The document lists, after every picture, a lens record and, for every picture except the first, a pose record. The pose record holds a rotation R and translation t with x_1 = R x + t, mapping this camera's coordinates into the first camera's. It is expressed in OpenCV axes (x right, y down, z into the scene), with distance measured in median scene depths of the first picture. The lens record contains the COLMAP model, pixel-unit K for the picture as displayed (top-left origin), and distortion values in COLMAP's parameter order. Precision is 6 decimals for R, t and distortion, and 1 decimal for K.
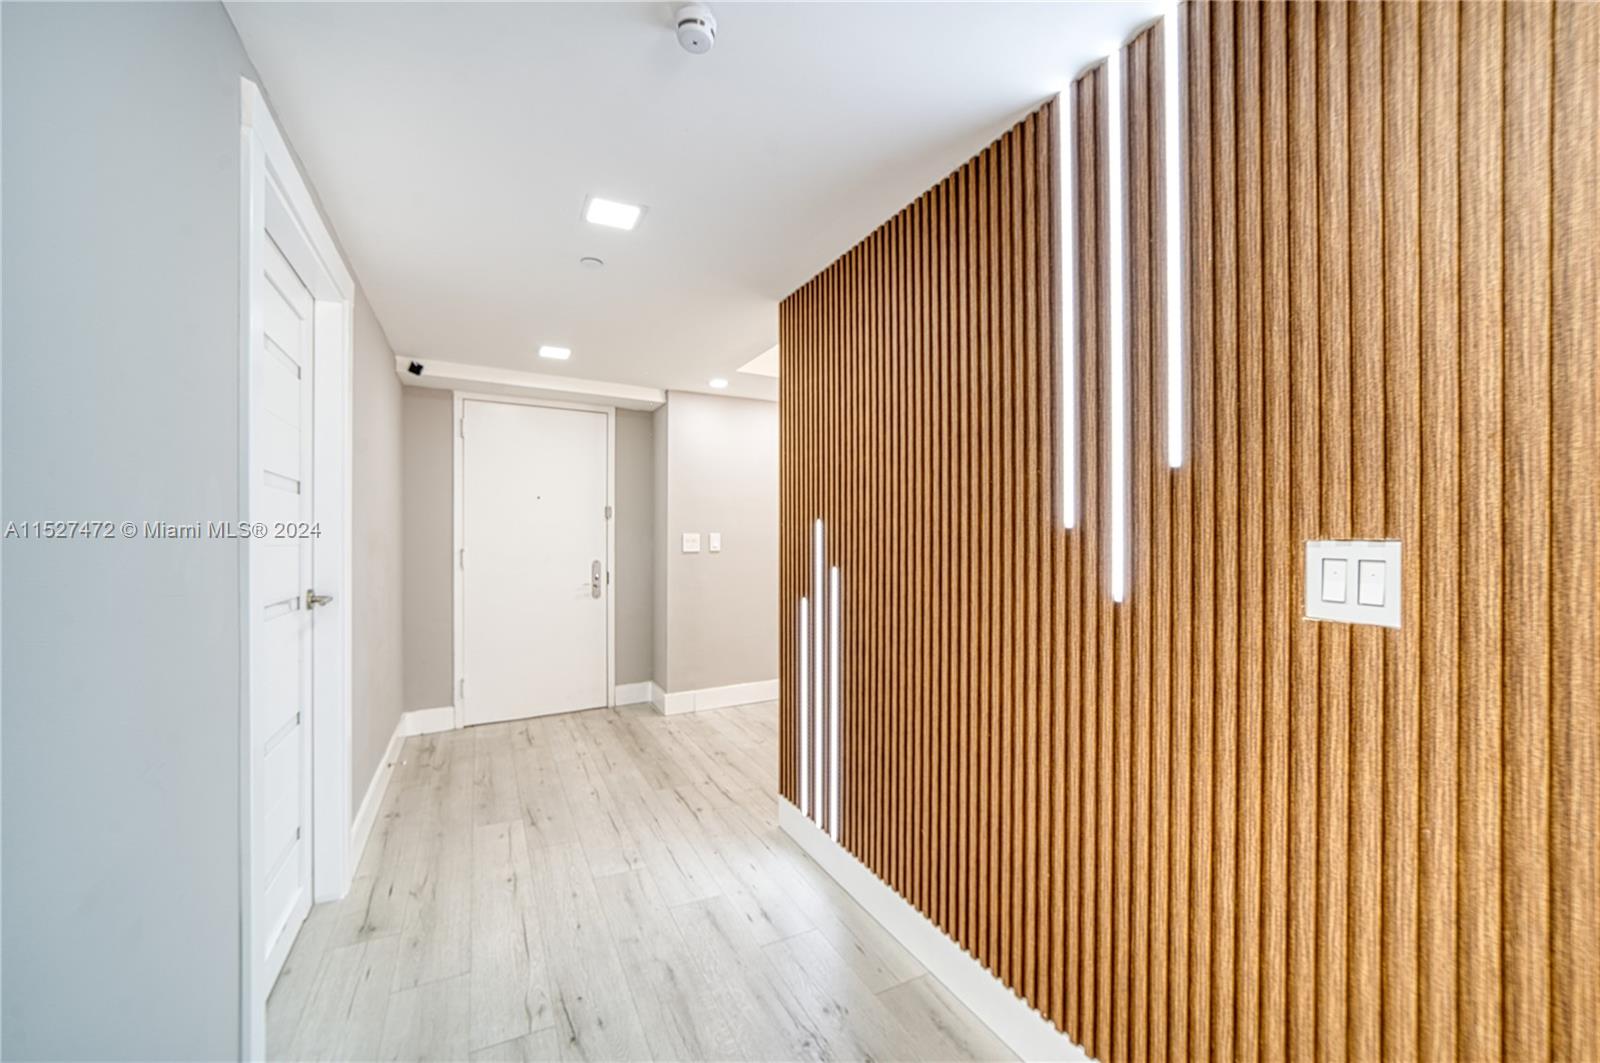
lens RADIAL K [[641.6, 0, 784.4], [0, 641.6, 531.9], [0, 0, 1]] dist [0.010342, 0.000086]
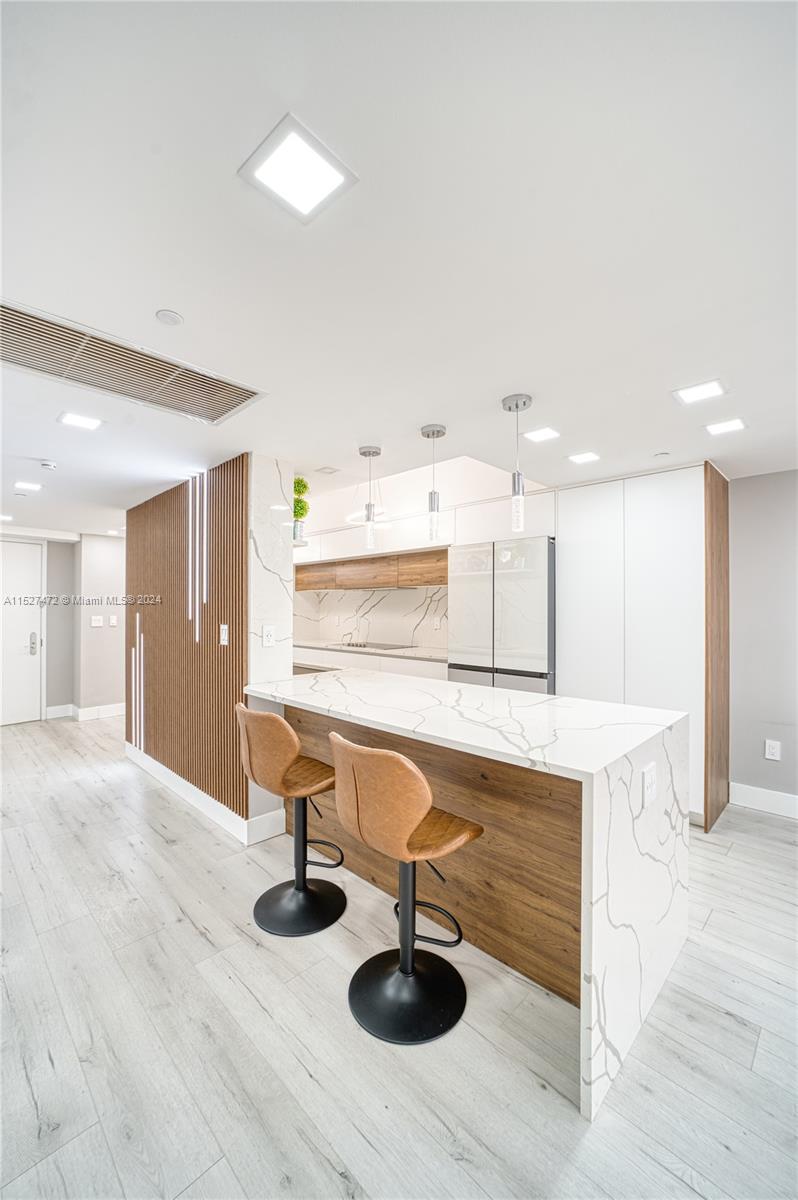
lens RADIAL K [[477.3, 0, 399.0], [0, 477.3, 604.5], [0, 0, 1]] dist [-0.022431, 0.006559]
pose [[0.942147, 0.003732, 0.335180, 0.219956], [-0.002079, 0.999984, -0.005291, -0.027176], [-0.335194, 0.004288, 0.942139, -0.543525]]
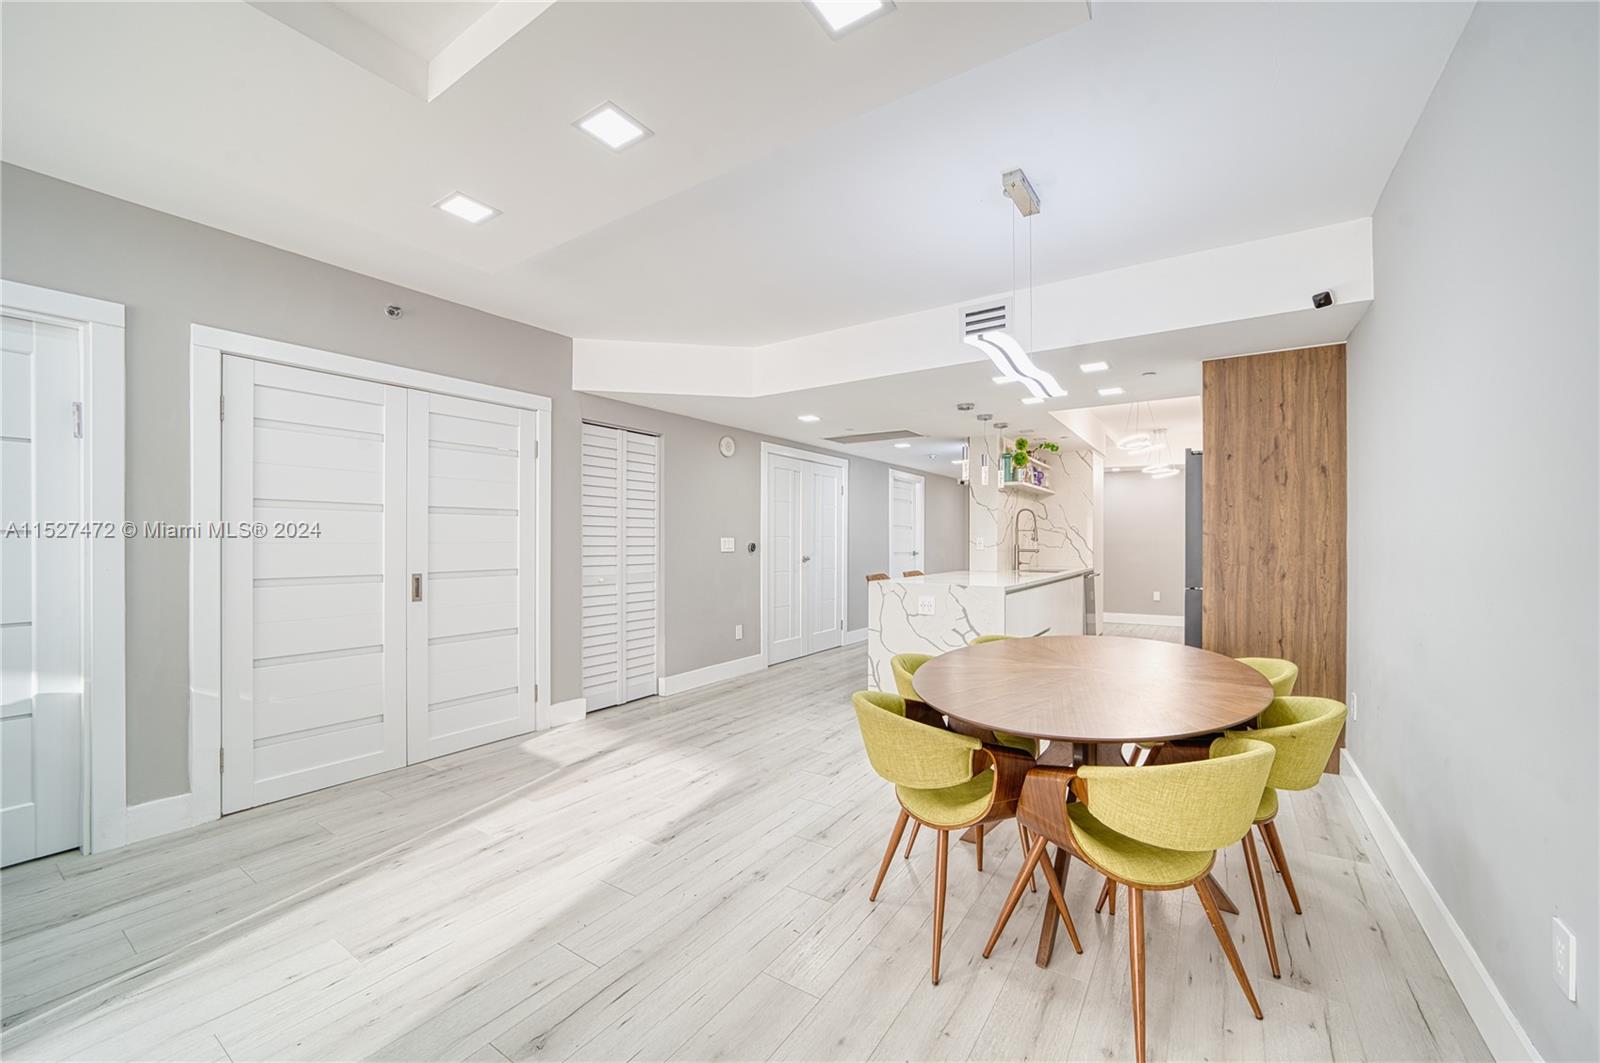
lens RADIAL K [[627.6, 0, 807.3], [0, 627.6, 543.8], [0, 0, 1]] dist [-0.020682, 0.000154]
pose [[0.512816, 0.005283, -0.858483, 1.377191], [-0.000453, 0.999983, 0.005883, 0.007610], [0.858499, -0.002628, 0.512809, -0.975087]]
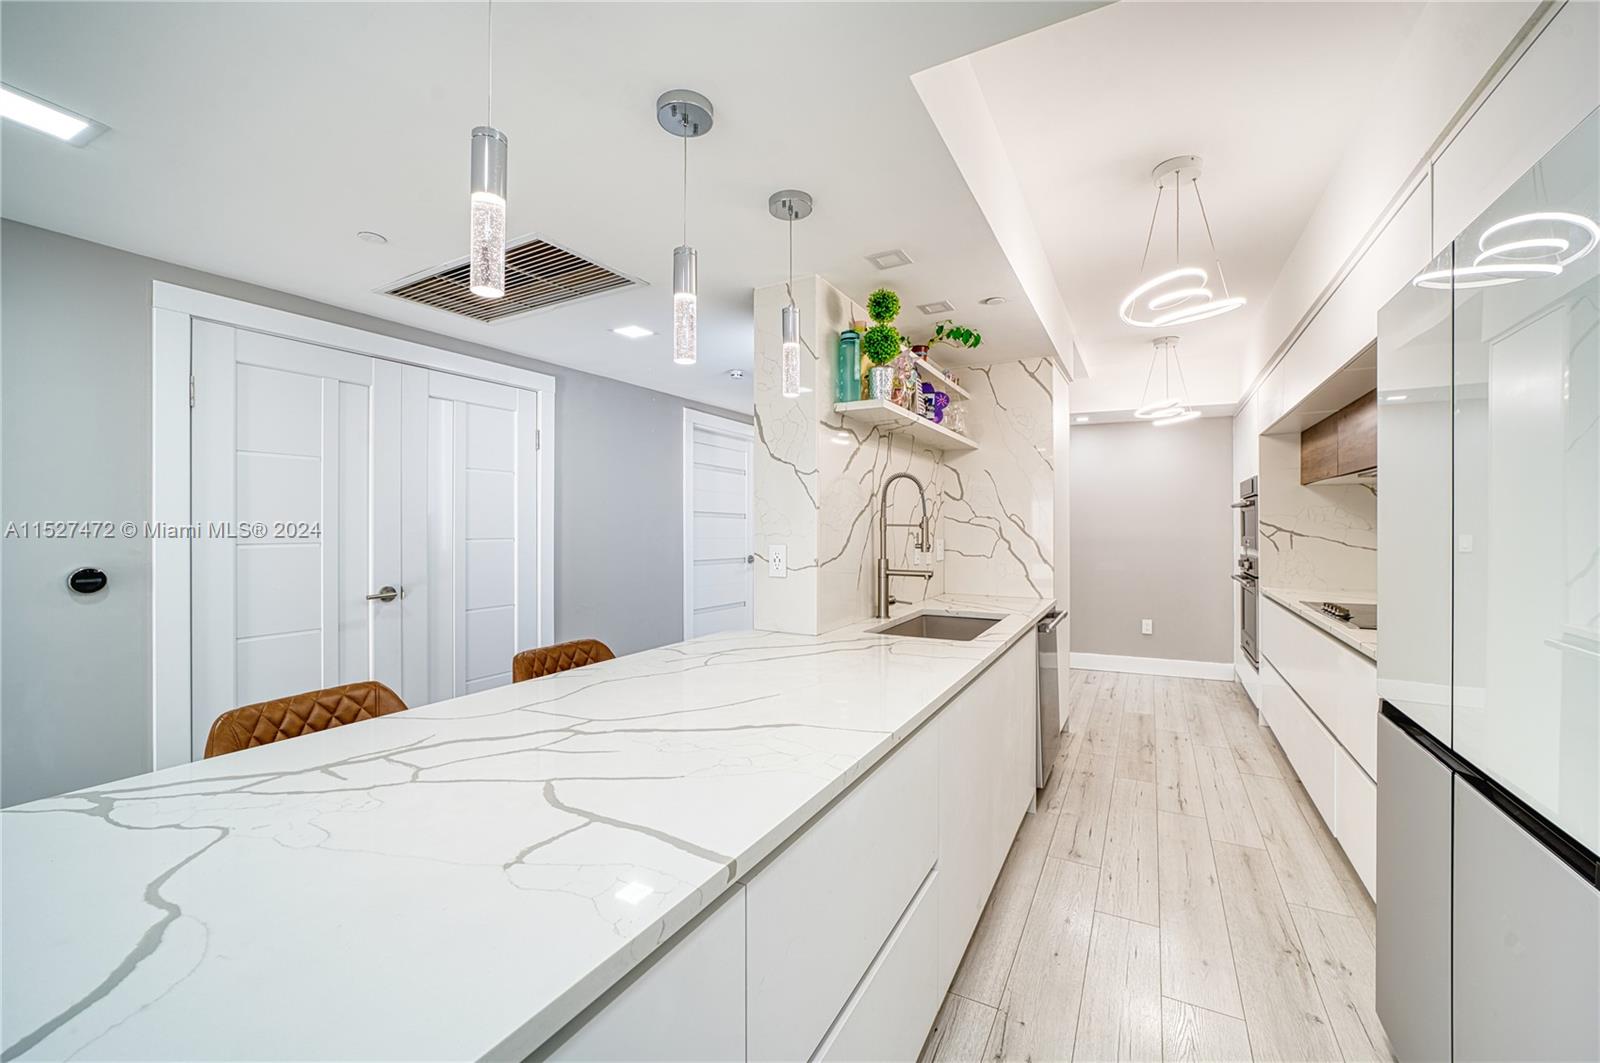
lens RADIAL K [[627.9, 0, 806.3], [0, 627.9, 524.1], [0, 0, 1]] dist [-0.031148, 0.000208]
pose [[0.578730, -0.002419, -0.815516, 0.775833], [0.002414, 0.999996, -0.001253, -0.018296], [0.815516, -0.001243, 0.578734, -0.145862]]
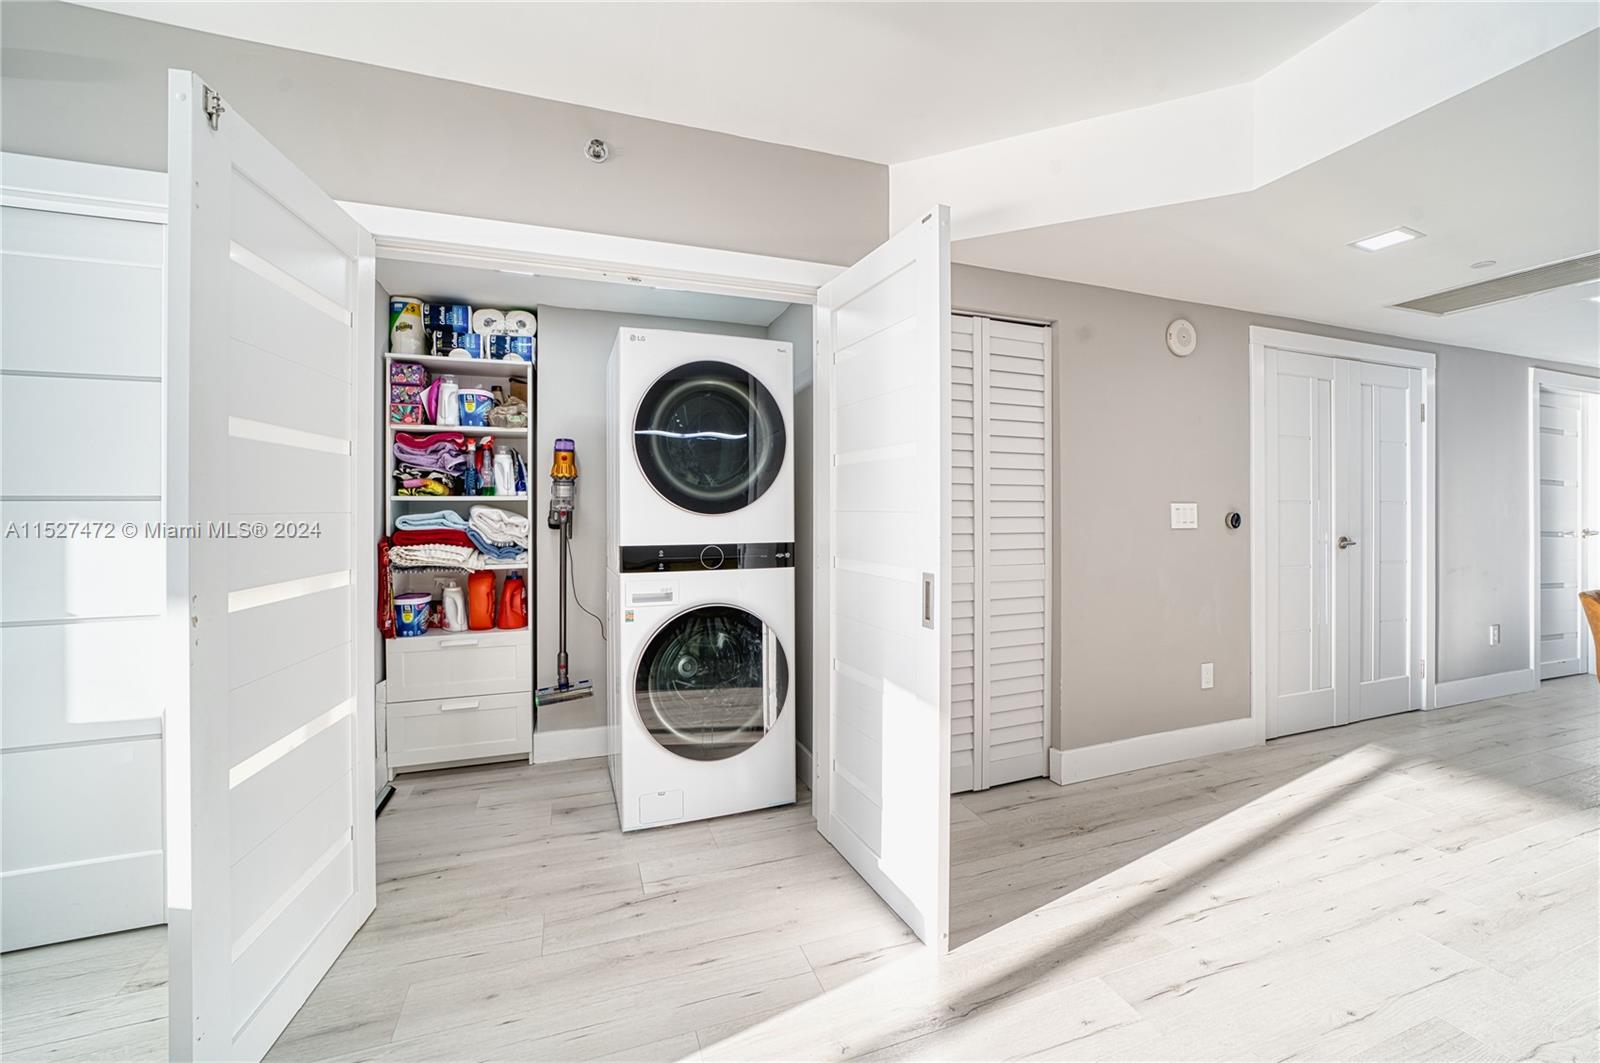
lens RADIAL K [[633.4, 0, 805.1], [0, 633.4, 507.4], [0, 0, 1]] dist [-0.019244, 0.000185]
pose [[-0.101964, -0.003406, -0.994782, 0.902651], [0.002484, 0.999990, -0.003678, 0.009790], [0.994785, -0.002846, -0.101954, -0.794952]]
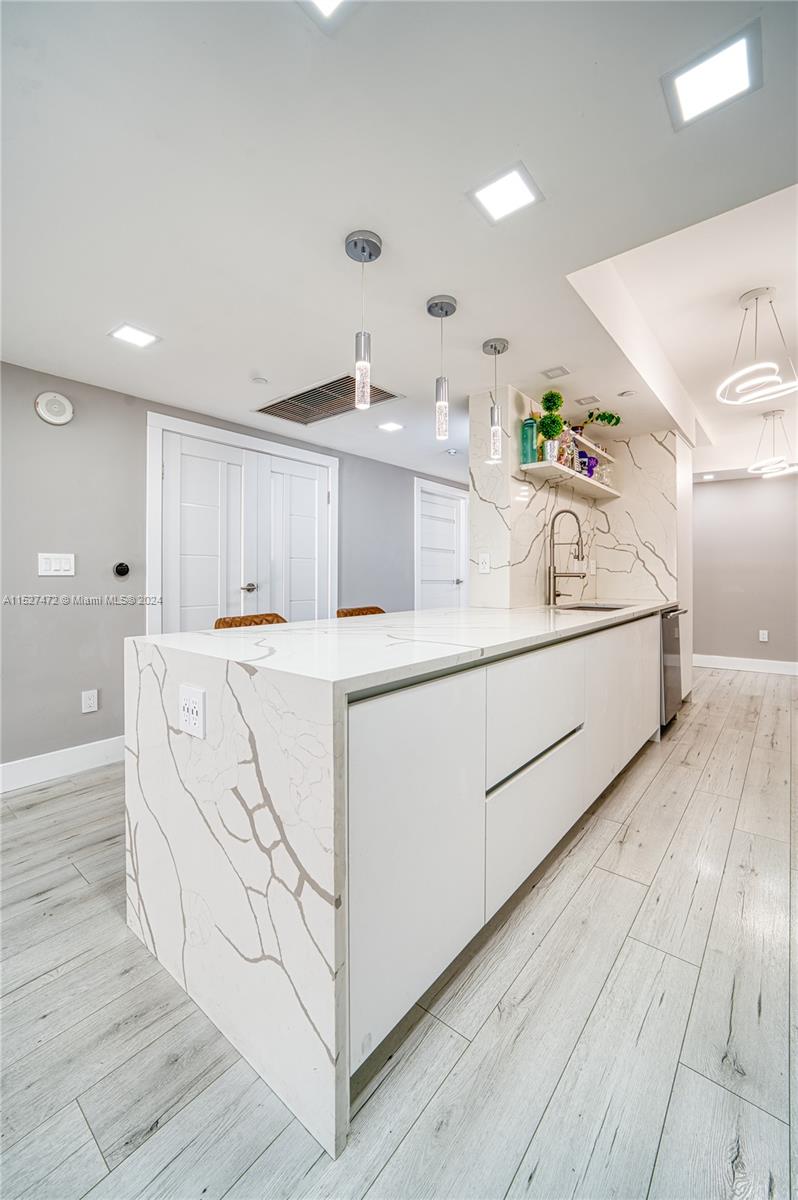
lens RADIAL K [[478.1, 0, 399.6], [0, 478.1, 574.1], [0, 0, 1]] dist [-0.032463, 0.006723]
pose [[0.413945, -0.000462, -0.910302, 0.887059], [0.000774, 1.000000, -0.000156, 0.032201], [0.910301, -0.000641, 0.413945, -0.244441]]
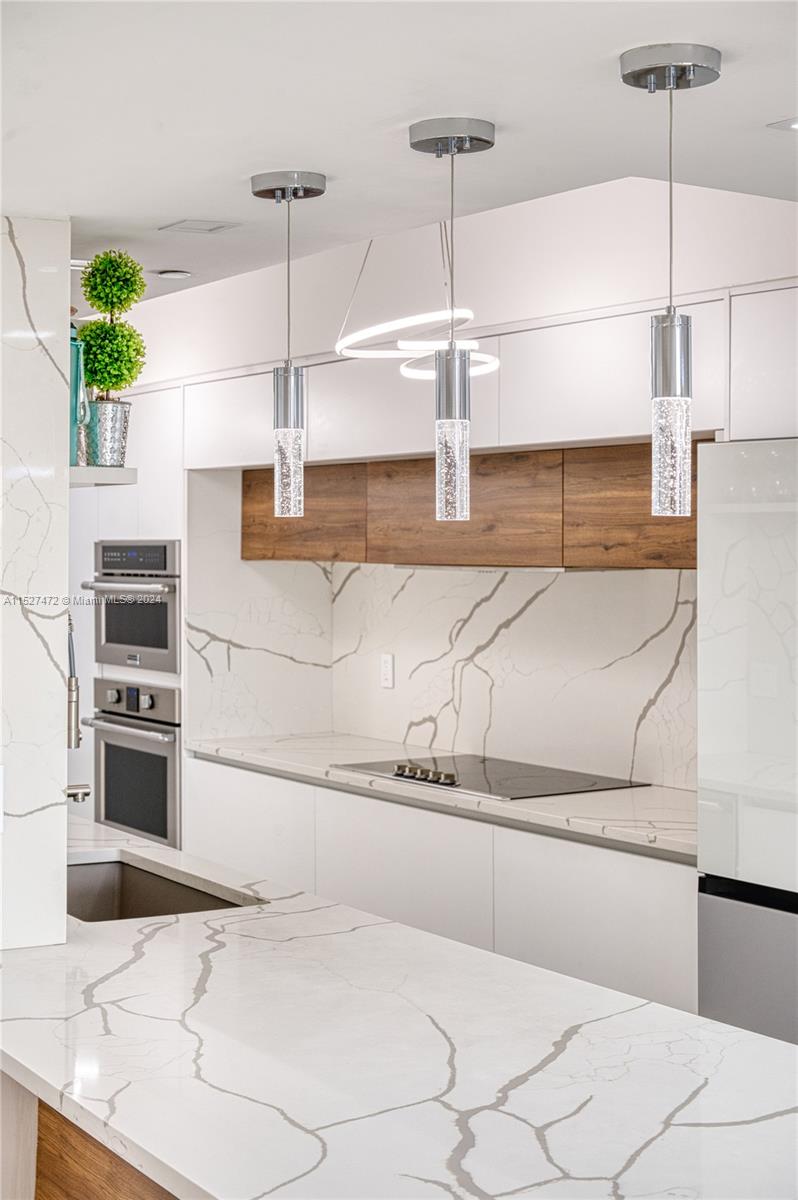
lens RADIAL K [[1848.4, 0, 399.0], [0, 1848.4, 600.0], [0, 0, 1]] dist [-0.118561, 0.124918]
pose [[0.991639, -0.005406, 0.128928, 0.352405], [0.000821, 0.999366, 0.035589, -0.104936], [-0.129039, -0.035186, 0.991015, -0.649285]]
